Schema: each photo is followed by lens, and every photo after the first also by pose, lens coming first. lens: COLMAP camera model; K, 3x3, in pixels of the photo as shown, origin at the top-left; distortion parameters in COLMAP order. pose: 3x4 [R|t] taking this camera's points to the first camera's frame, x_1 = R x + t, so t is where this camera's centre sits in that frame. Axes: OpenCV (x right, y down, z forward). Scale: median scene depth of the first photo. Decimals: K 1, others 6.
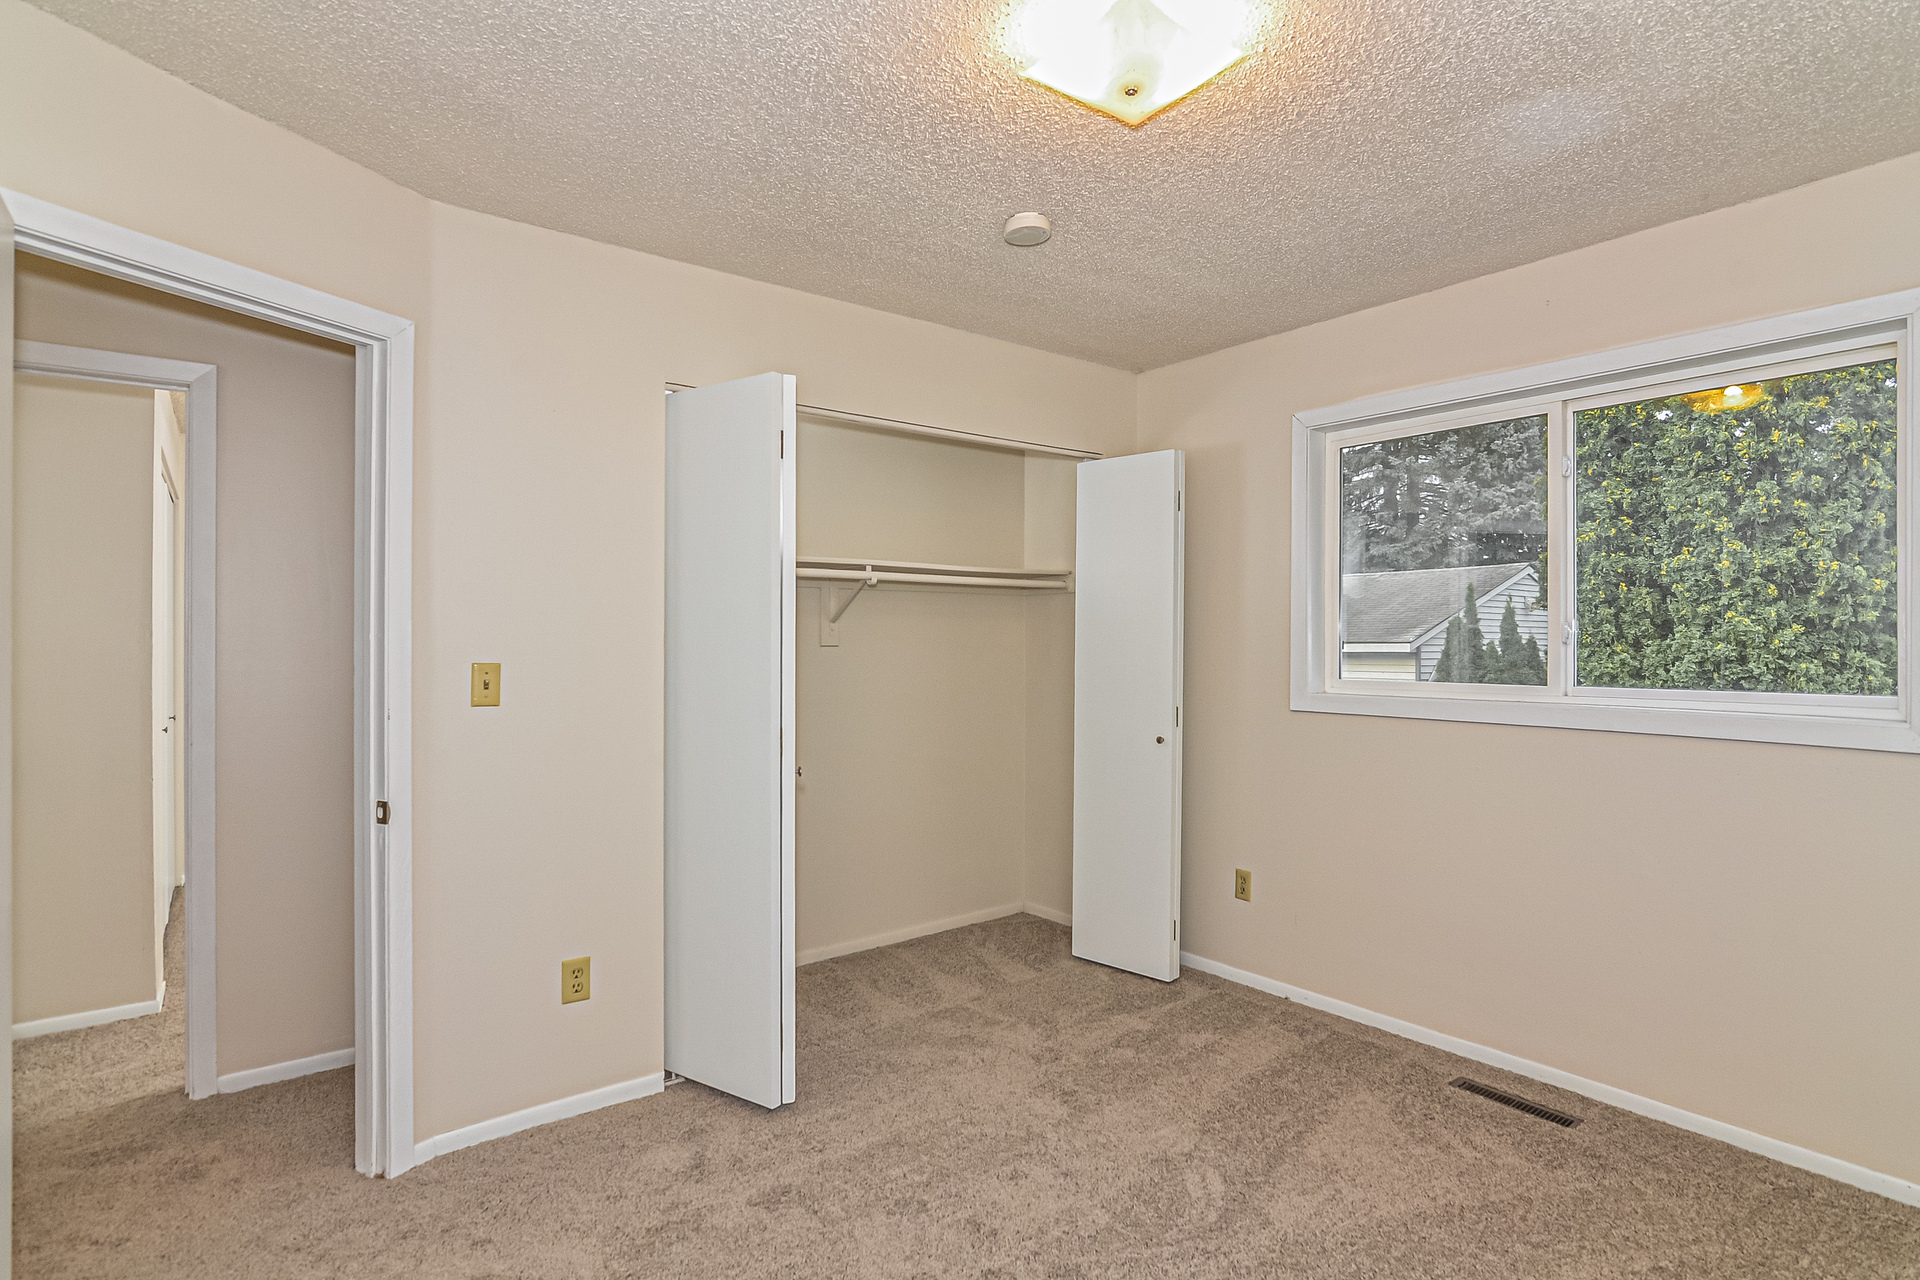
lens RADIAL K [[951.4, 0, 971.5], [0, 951.4, 634.4], [0, 0, 1]] dist [-0.029759, 0.002945]
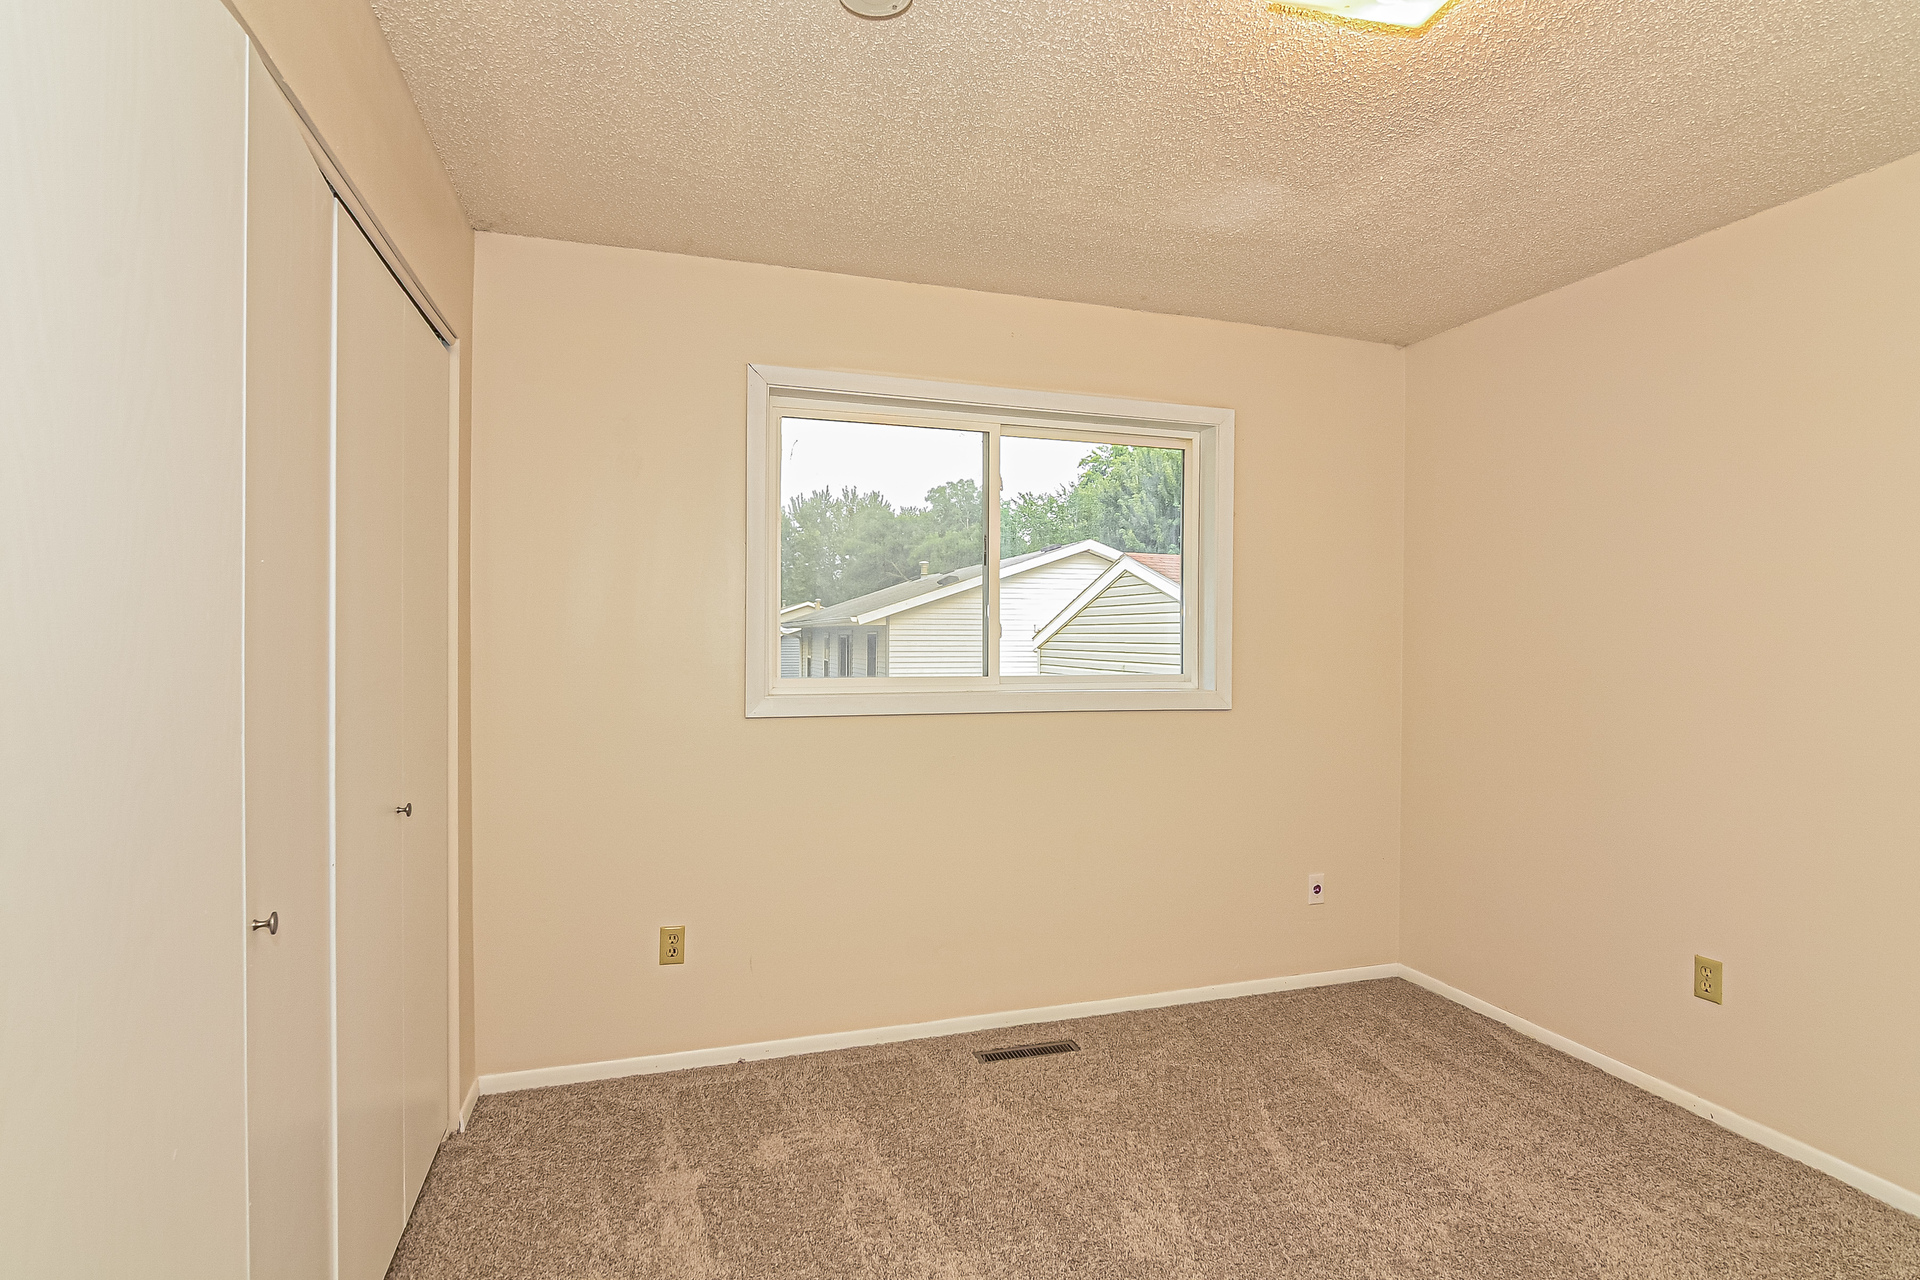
lens RADIAL K [[951.4, 0, 970.6], [0, 951.4, 630.1], [0, 0, 1]] dist [-0.029759, 0.002945]
pose [[0.368388, -0.009401, 0.929625, -0.447925], [-0.000874, 0.999945, 0.010459, -0.006928], [-0.929672, -0.004665, 0.368360, 0.618617]]
